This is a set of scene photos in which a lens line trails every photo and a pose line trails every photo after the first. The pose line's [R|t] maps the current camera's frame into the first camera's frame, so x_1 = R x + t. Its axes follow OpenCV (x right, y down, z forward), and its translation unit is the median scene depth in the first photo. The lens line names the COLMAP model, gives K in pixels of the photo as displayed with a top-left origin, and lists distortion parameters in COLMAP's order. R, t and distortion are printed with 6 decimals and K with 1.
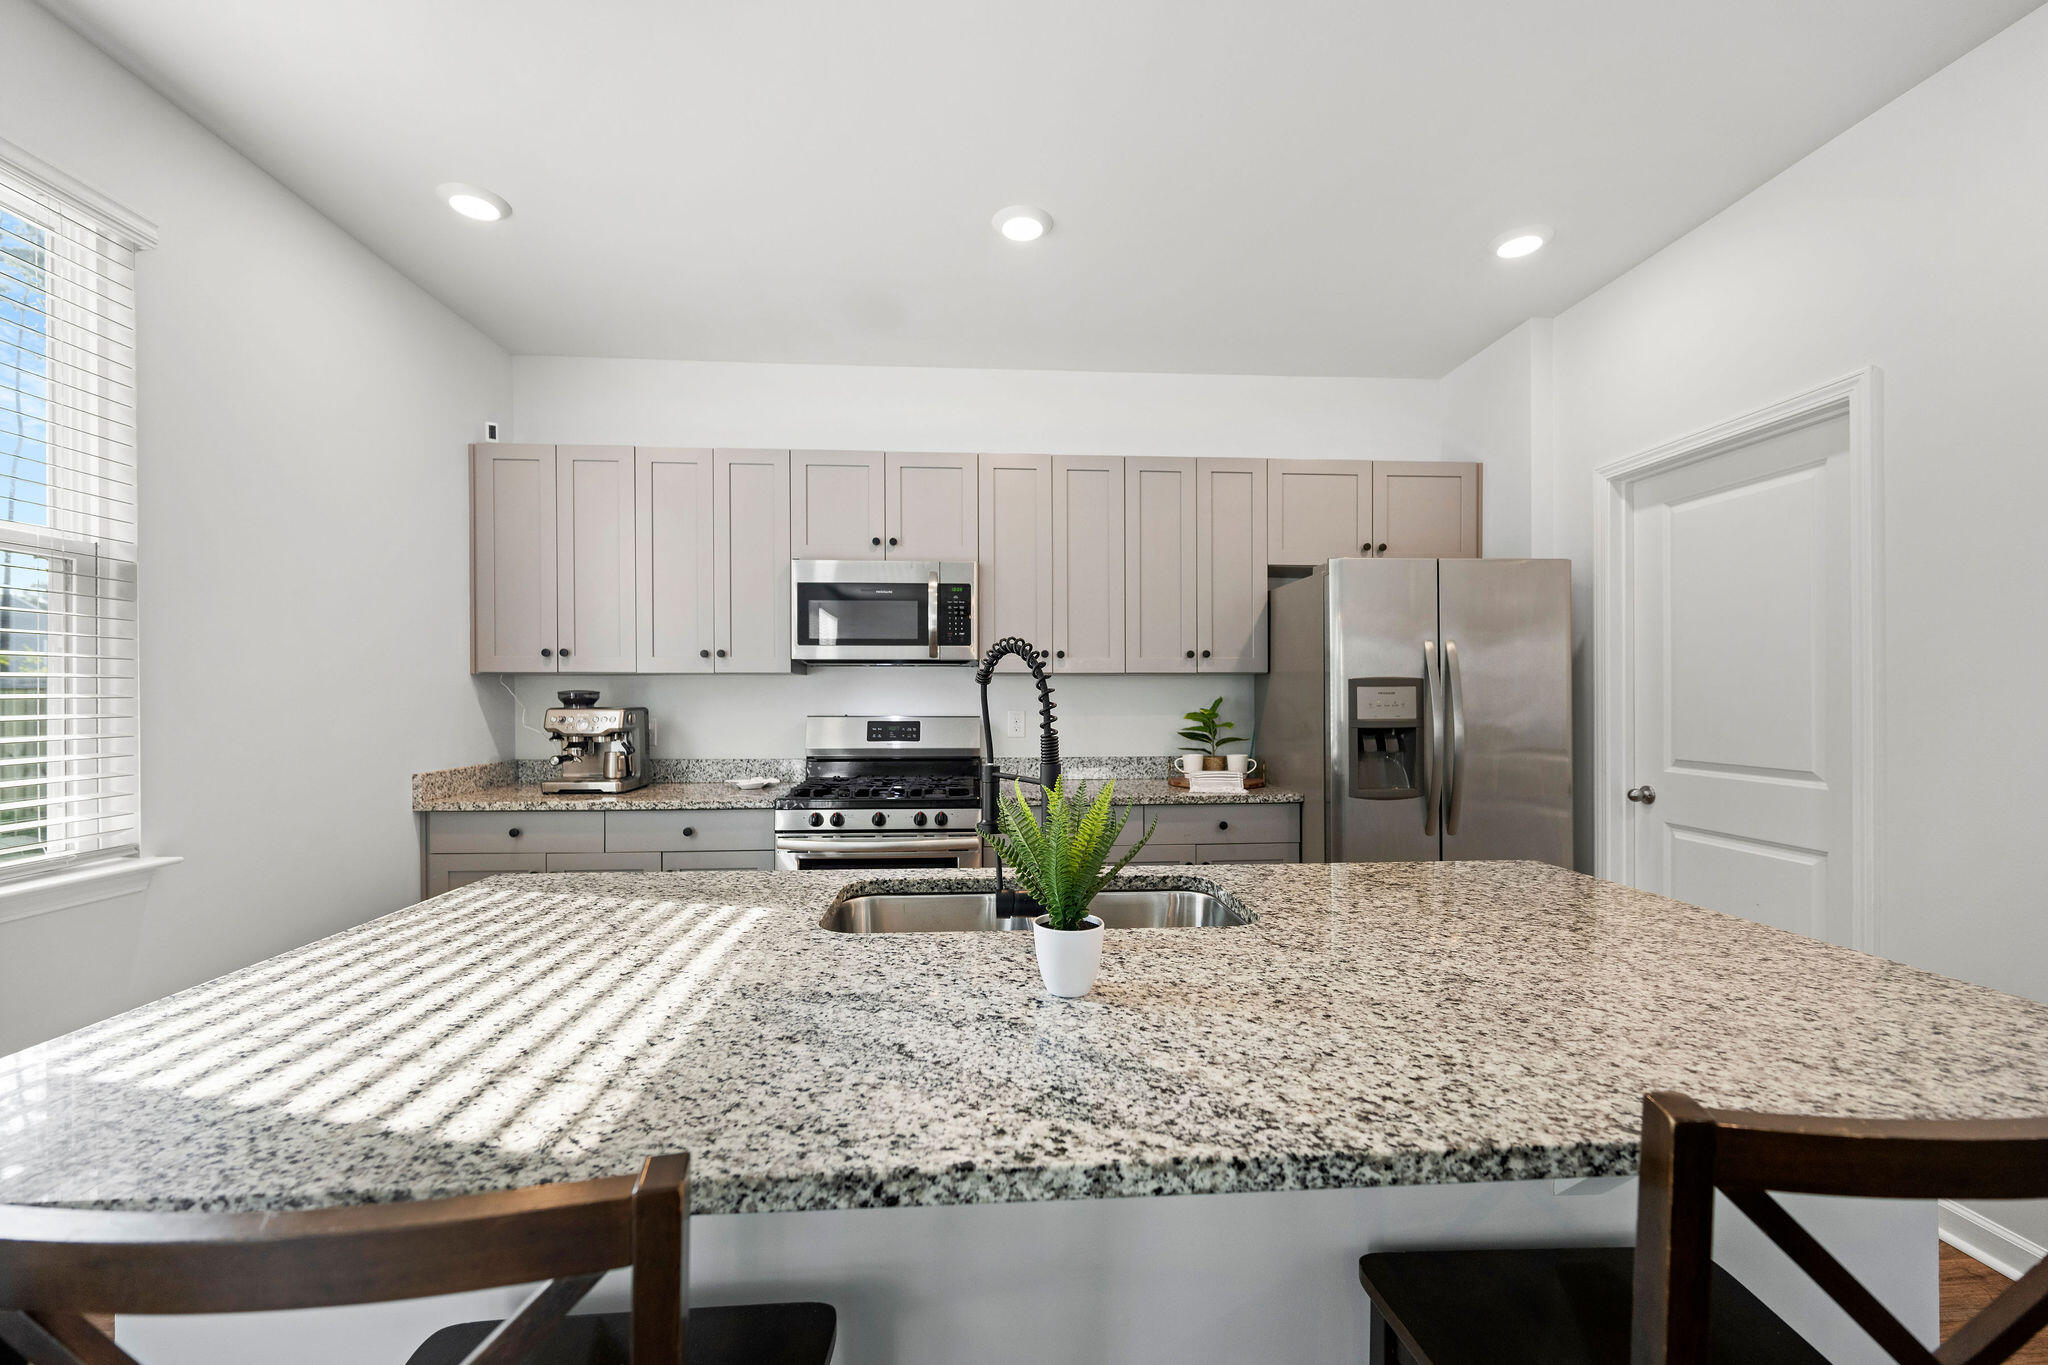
lens RADIAL K [[823.7, 0, 1019.5], [0, 823.7, 697.5], [0, 0, 1]] dist [0.001682, -0.001132]
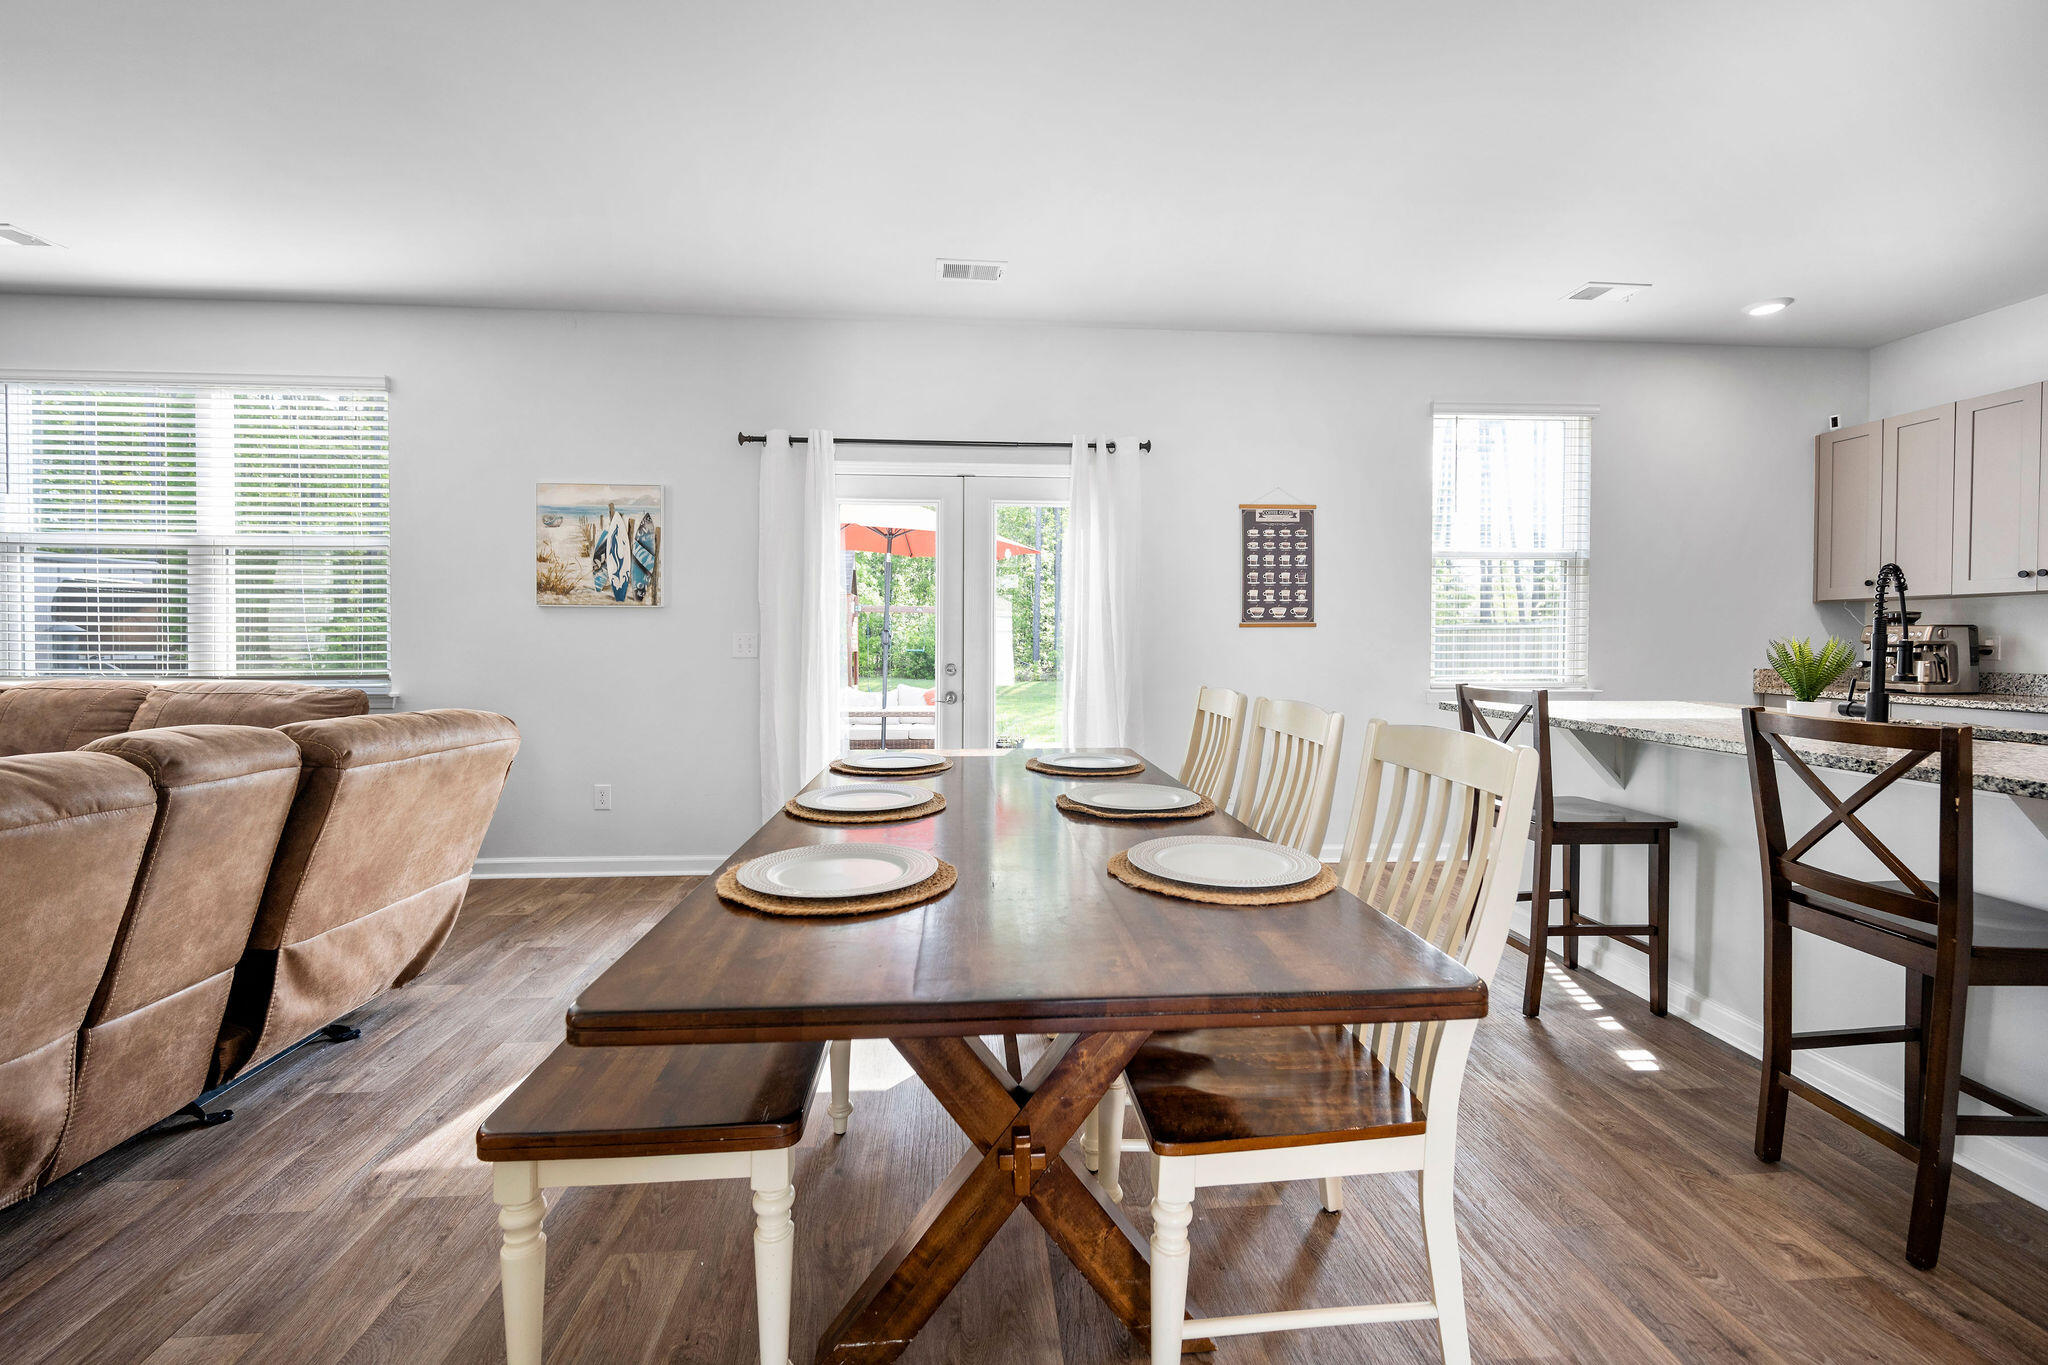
lens RADIAL K [[823.7, 0, 1020.7], [0, 823.7, 658.6], [0, 0, 1]] dist [0.001682, -0.001132]
pose [[0.018559, 0.024156, -0.999536, 0.698638], [-0.004365, 0.999701, 0.024078, 0.038840], [0.999818, 0.003916, 0.018659, -0.360066]]
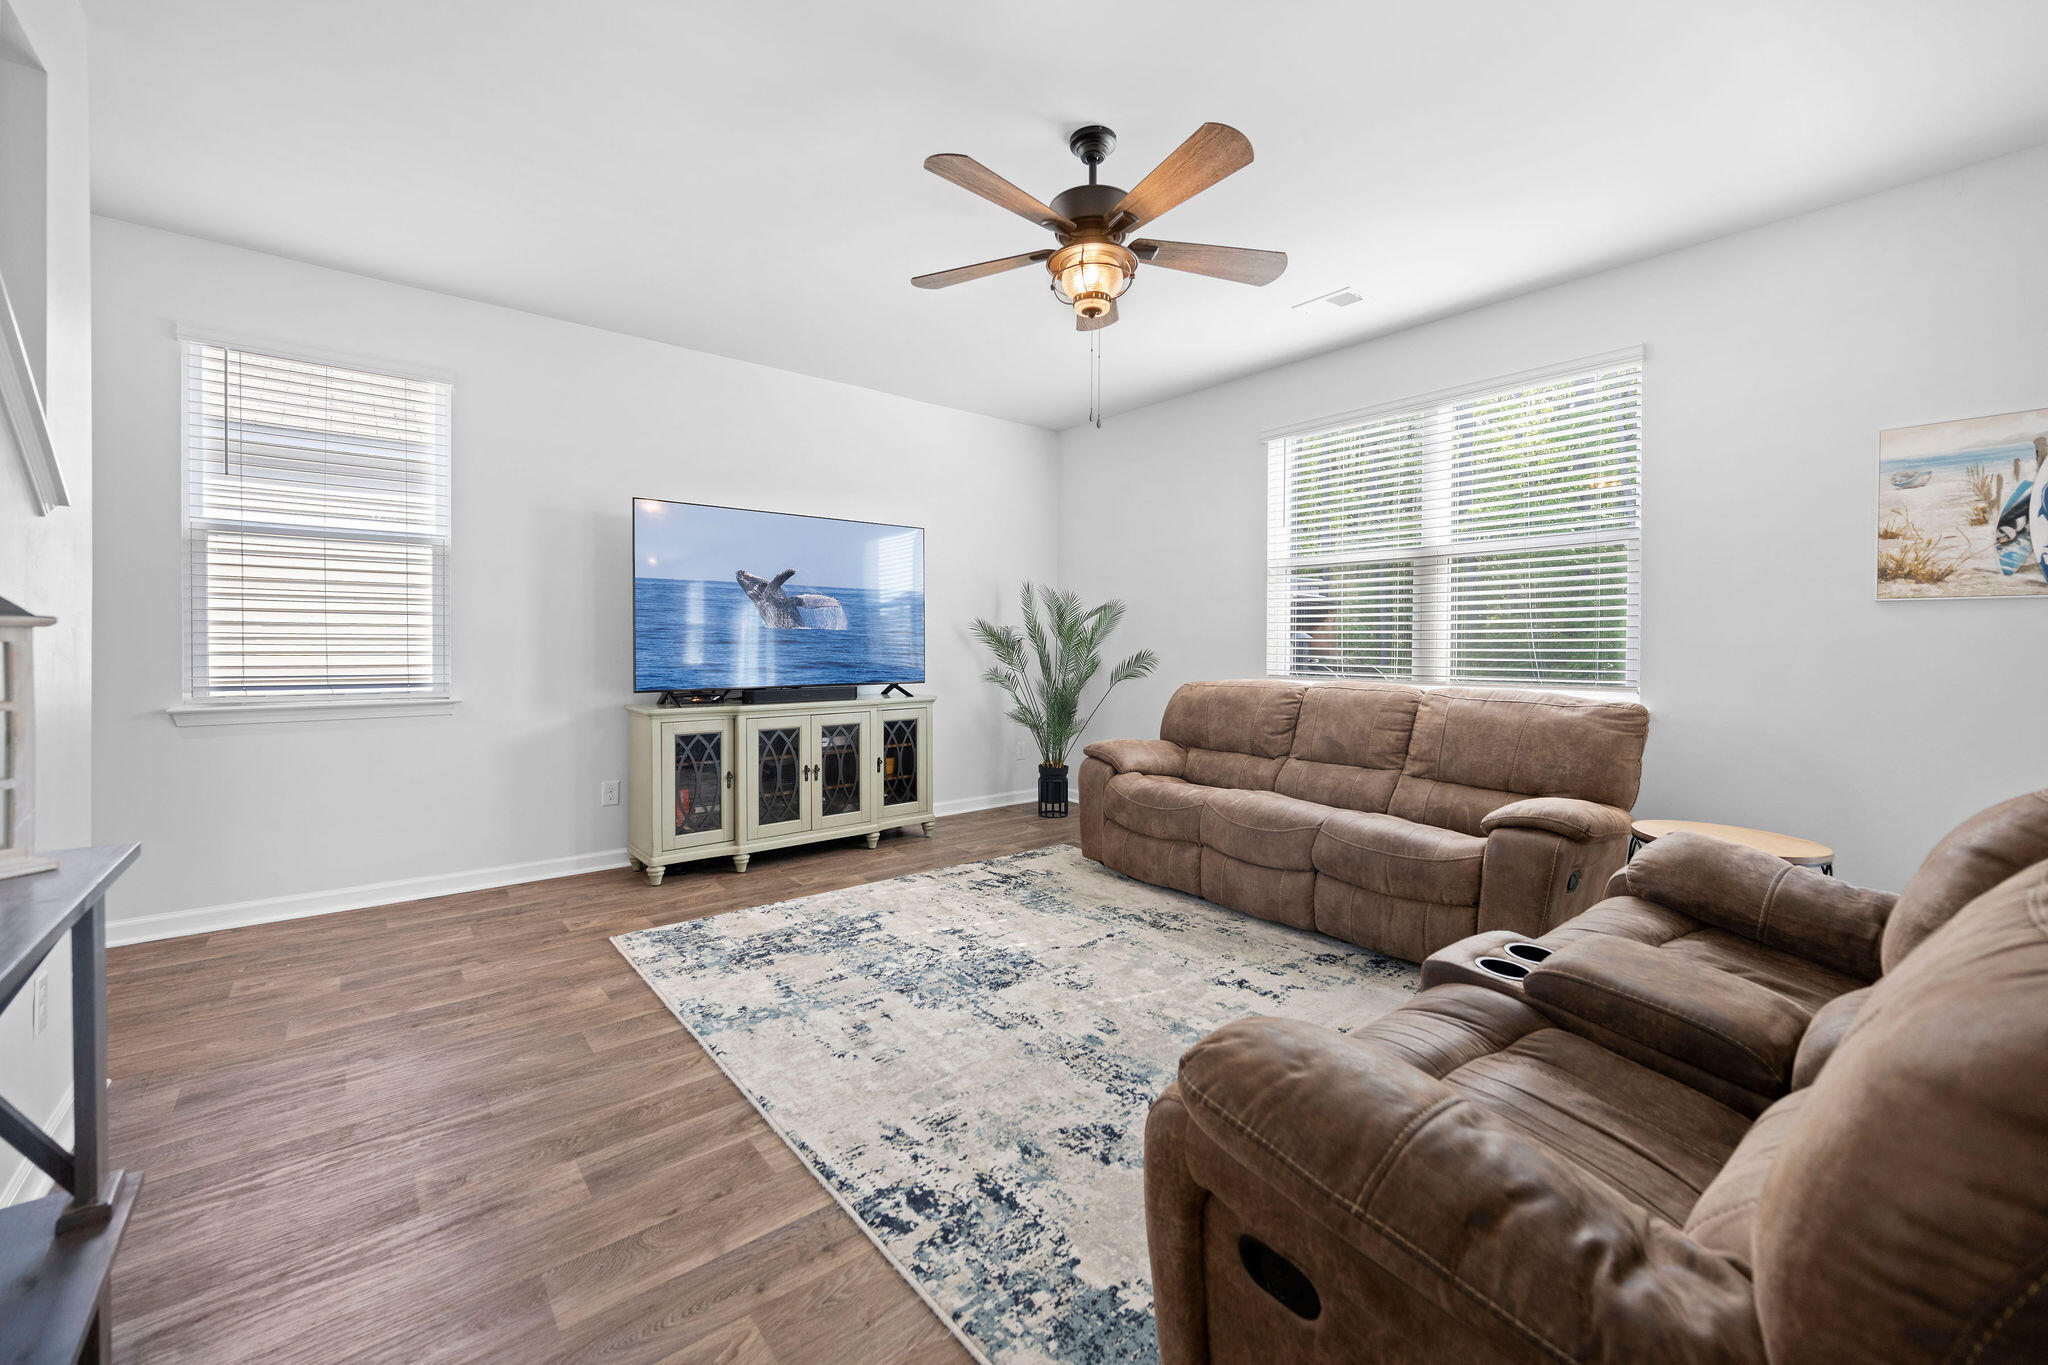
lens RADIAL K [[823.7, 0, 1026.4], [0, 823.7, 647.9], [0, 0, 1]] dist [0.001682, -0.001132]
pose [[-0.805199, 0.001770, -0.593003, 0.716274], [-0.004197, 0.999953, 0.008683, 0.039927], [0.592990, 0.009480, -0.805154, -0.888452]]
